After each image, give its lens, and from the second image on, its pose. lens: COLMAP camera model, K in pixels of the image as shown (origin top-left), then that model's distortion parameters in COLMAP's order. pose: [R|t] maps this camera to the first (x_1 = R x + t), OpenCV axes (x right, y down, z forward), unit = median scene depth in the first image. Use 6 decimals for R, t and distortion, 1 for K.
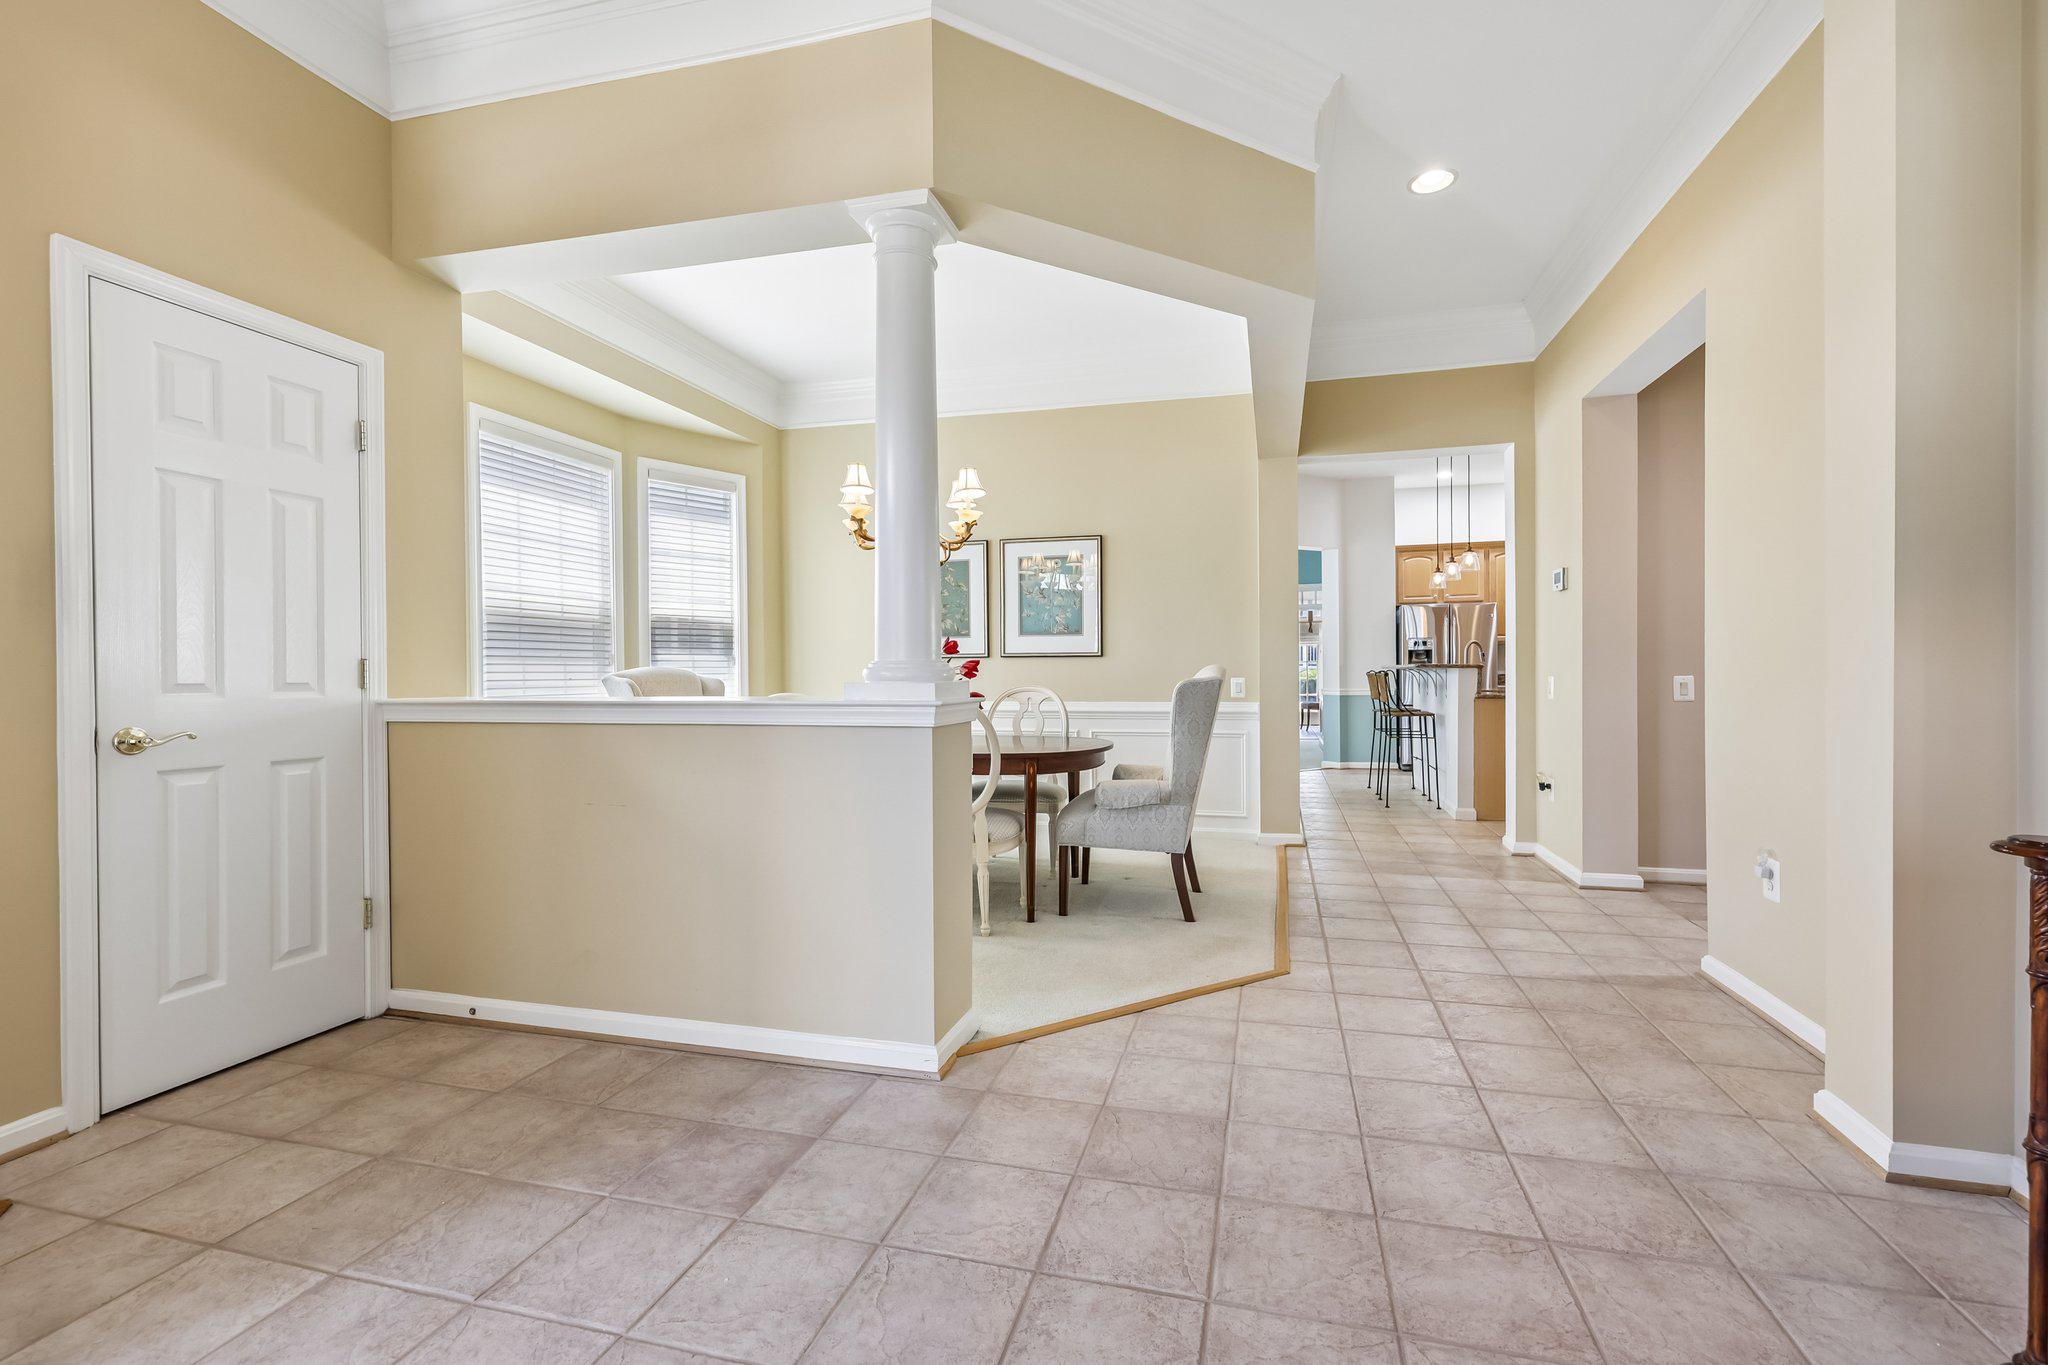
lens RADIAL K [[841.5, 0, 1037.7], [0, 841.5, 673.1], [0, 0, 1]] dist [0.001773, 0.000026]
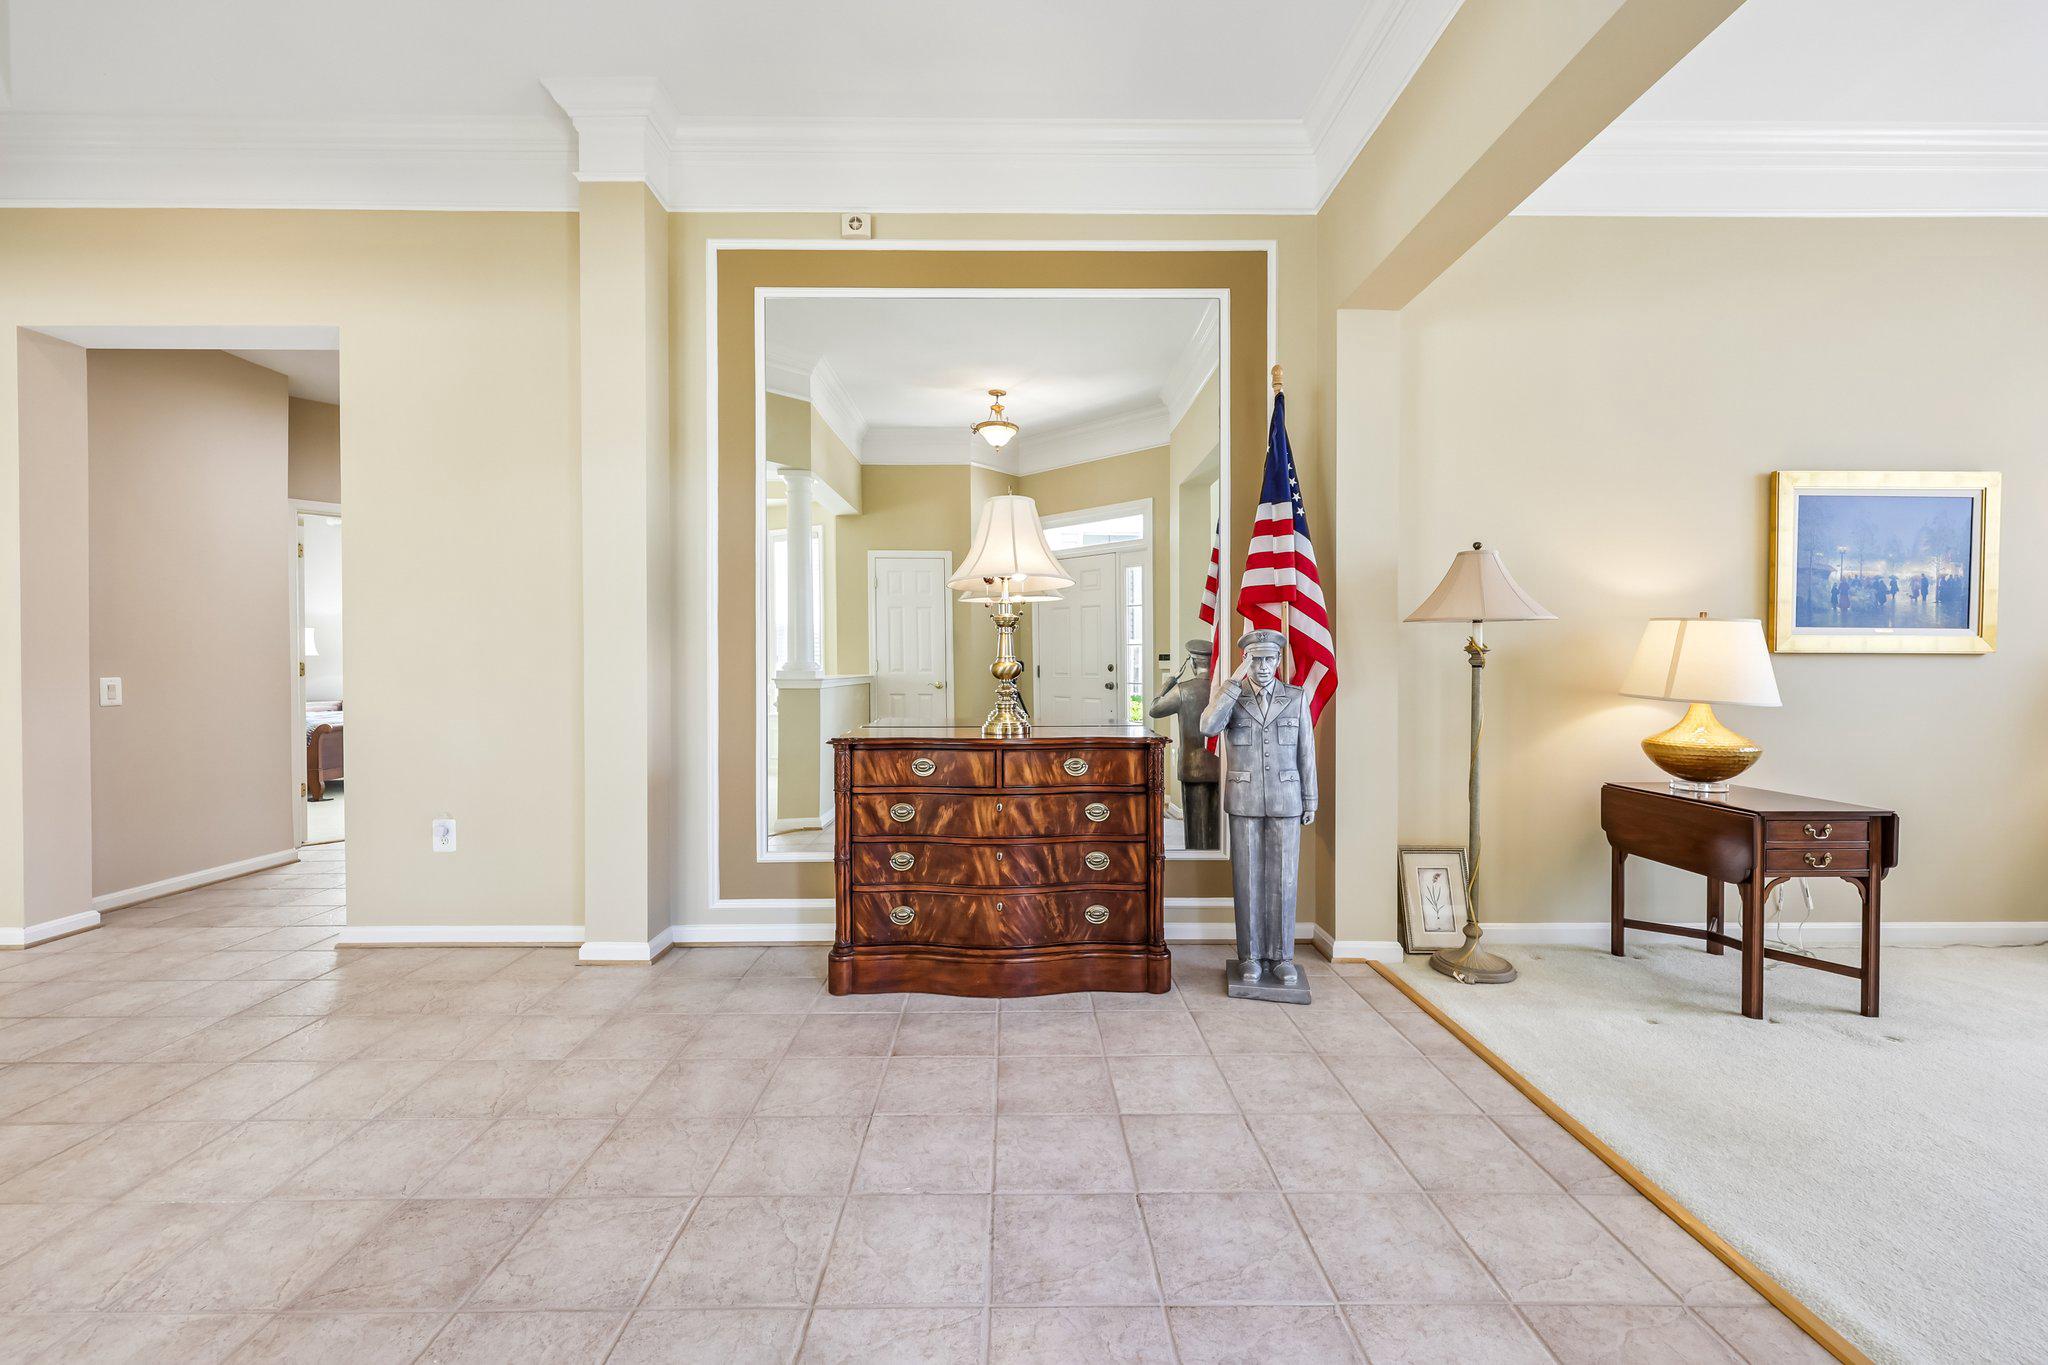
lens RADIAL K [[841.5, 0, 1037.7], [0, 841.5, 673.1], [0, 0, 1]] dist [0.001773, 0.000026]
pose [[-0.282069, -0.000159, 0.959394, -0.264866], [0.005028, 0.999986, 0.001644, 0.001045], [-0.959381, 0.005288, -0.282064, 0.216034]]
